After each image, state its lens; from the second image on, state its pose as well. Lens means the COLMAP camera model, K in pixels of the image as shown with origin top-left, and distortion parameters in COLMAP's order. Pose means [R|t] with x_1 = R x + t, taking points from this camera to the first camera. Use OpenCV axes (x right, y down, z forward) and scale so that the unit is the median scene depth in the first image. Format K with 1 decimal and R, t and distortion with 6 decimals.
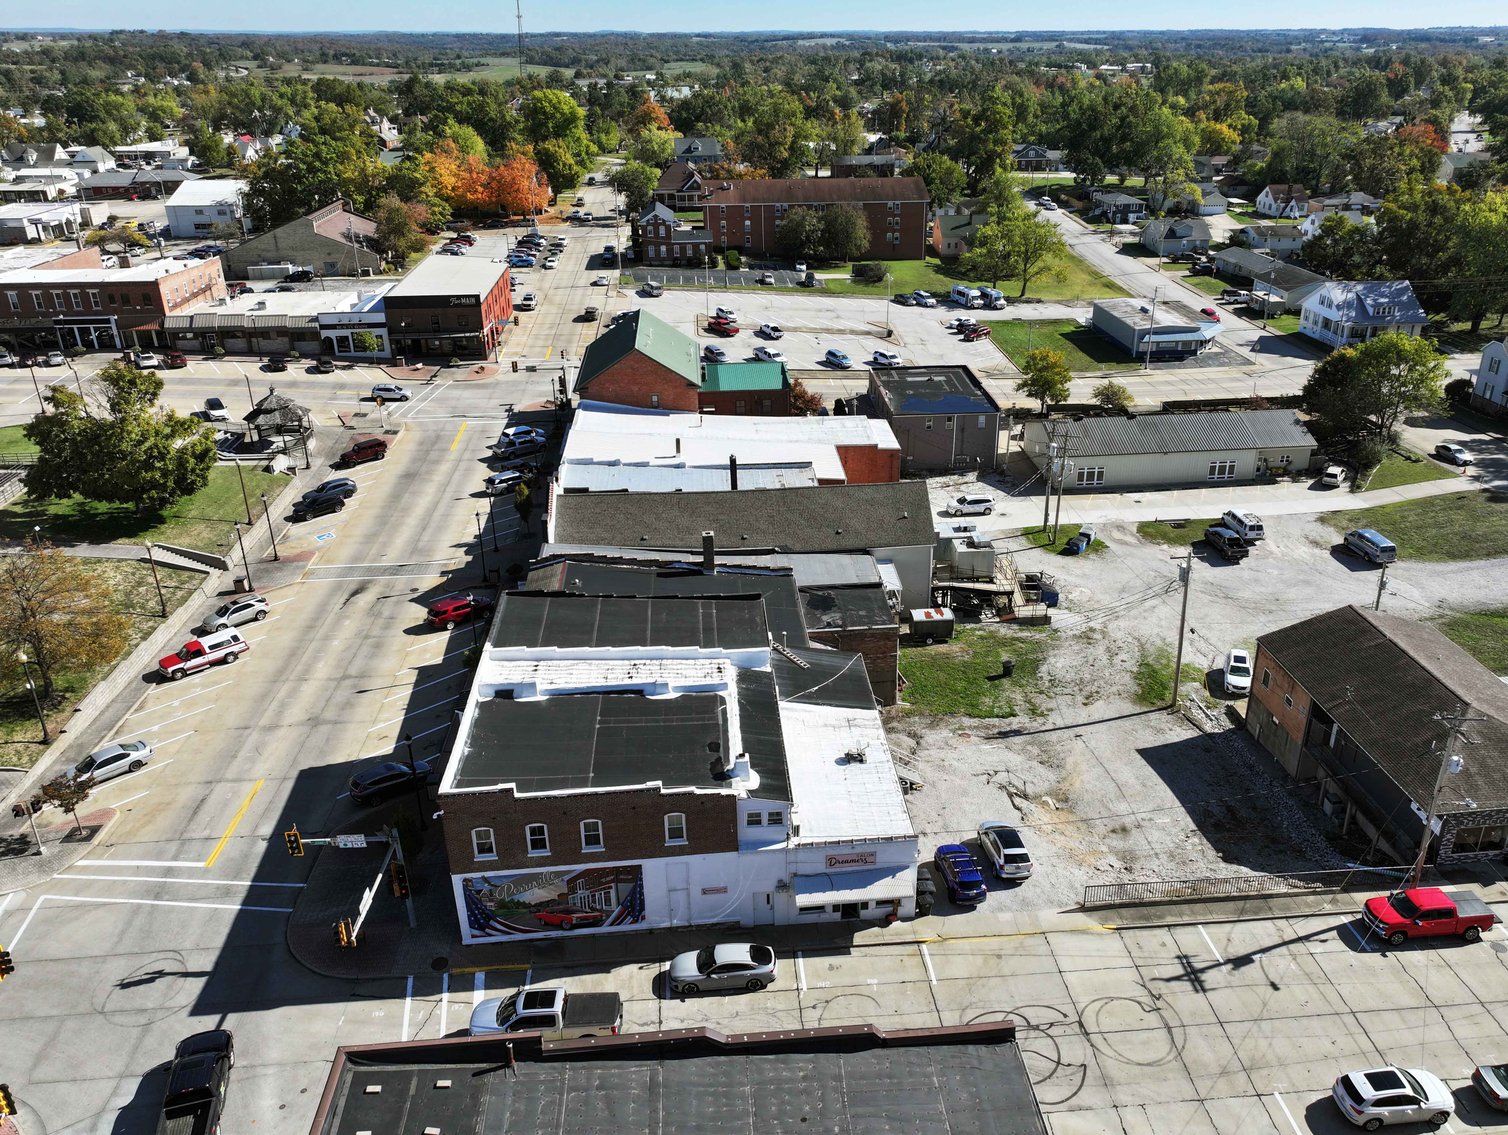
lens RADIAL K [[1188.5, 0, 630.1], [0, 1188.5, 725.0], [0, 0, 1]] dist [0.003031, 0.013186]
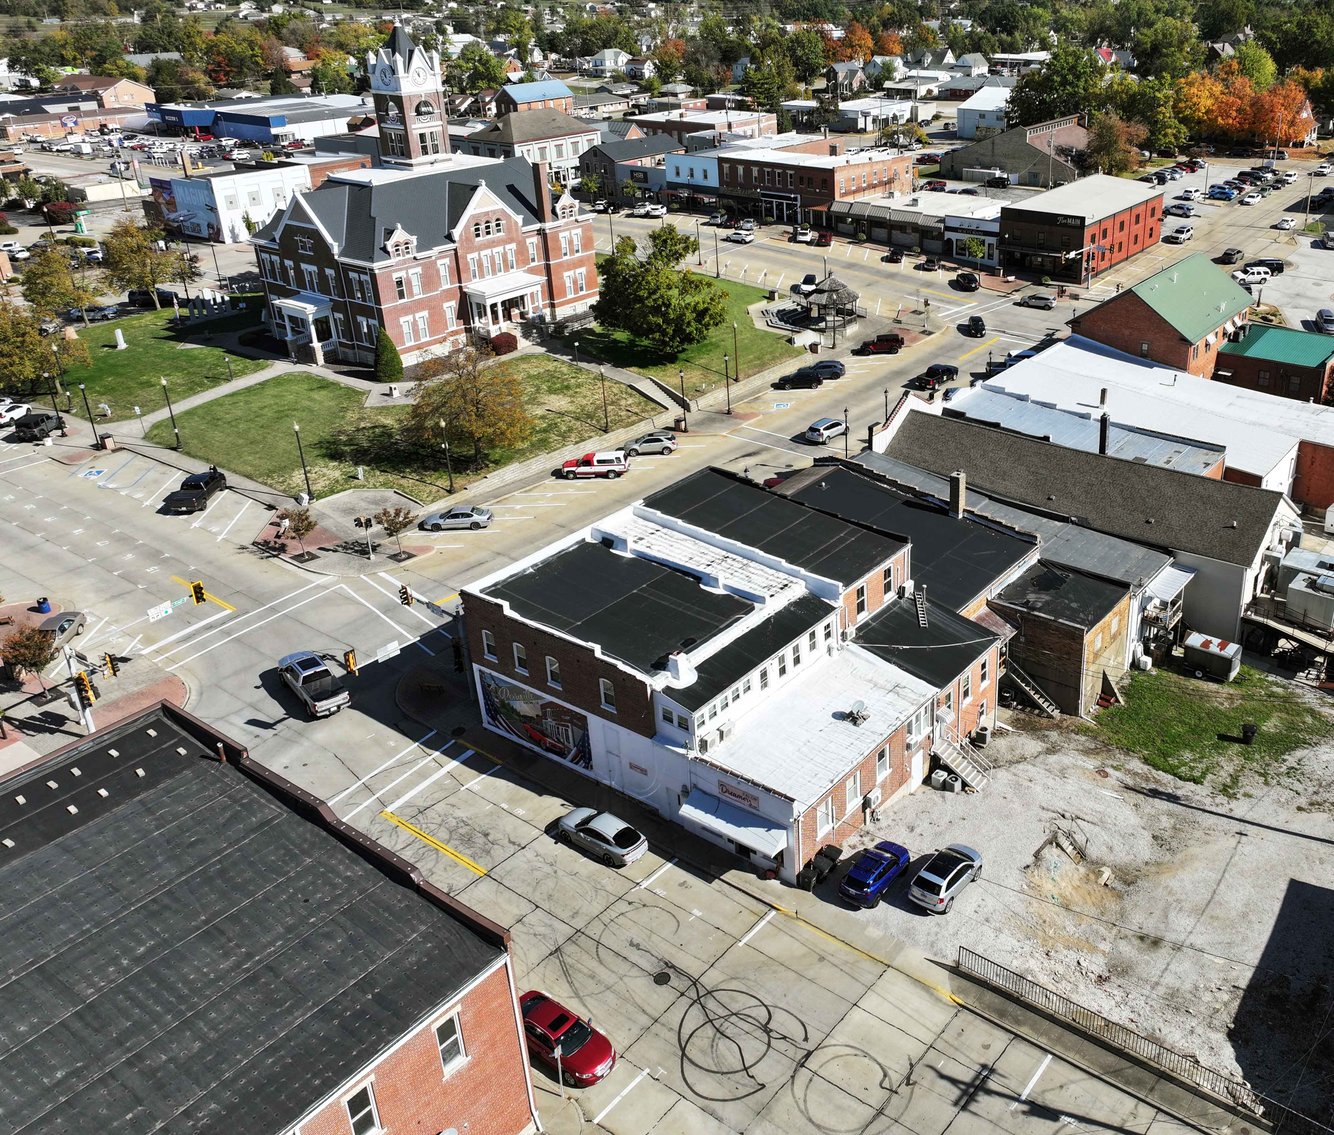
lens RADIAL K [[1121.8, 0, 637.0], [0, 1121.8, 614.6], [0, 0, 1]] dist [0.005085, 0.008291]
pose [[0.742423, 0.339972, -0.577258, 0.386176], [-0.335262, 0.934552, 0.119210, -0.068672], [0.580006, 0.105029, 0.807813, 0.119327]]
